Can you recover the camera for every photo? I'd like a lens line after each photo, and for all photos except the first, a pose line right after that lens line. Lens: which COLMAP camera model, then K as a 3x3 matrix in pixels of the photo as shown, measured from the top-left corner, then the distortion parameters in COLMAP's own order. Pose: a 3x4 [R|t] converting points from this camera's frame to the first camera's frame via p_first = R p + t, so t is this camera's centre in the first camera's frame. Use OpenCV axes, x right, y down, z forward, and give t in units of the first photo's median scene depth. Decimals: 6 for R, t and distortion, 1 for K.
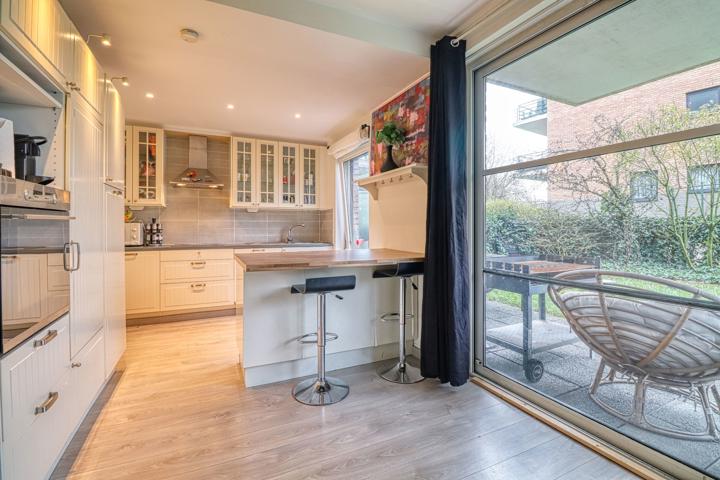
lens RADIAL K [[331.6, 0, 361.5], [0, 331.6, 226.2], [0, 0, 1]] dist [0.002752, -0.015569]
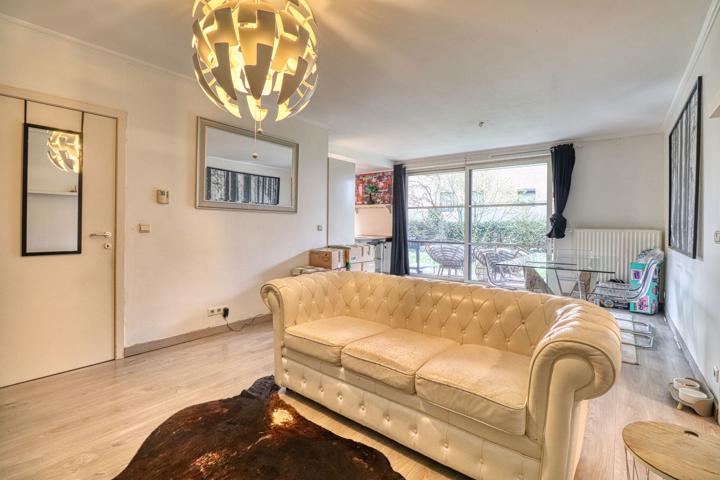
lens RADIAL K [[331.6, 0, 361.5], [0, 331.6, 226.2], [0, 0, 1]] dist [0.002752, -0.015569]
pose [[0.895522, 0.005364, 0.444985, -0.776511], [-0.006425, 0.999979, 0.000877, 0.001758], [-0.444971, -0.003644, 0.895538, -0.867127]]
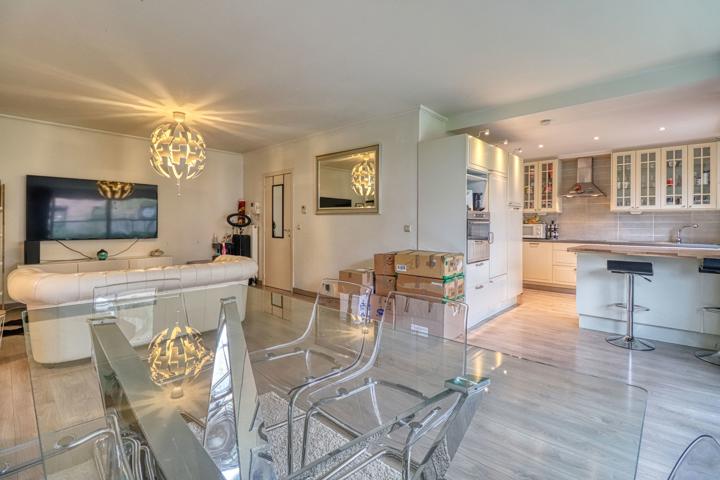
lens RADIAL K [[331.6, 0, 361.5], [0, 331.6, 226.2], [0, 0, 1]] dist [0.002752, -0.015569]
pose [[0.371776, 0.005917, -0.928304, 0.395871], [-0.005559, 0.999976, 0.004147, -0.000773], [0.928306, 0.003618, 0.371800, -0.308098]]
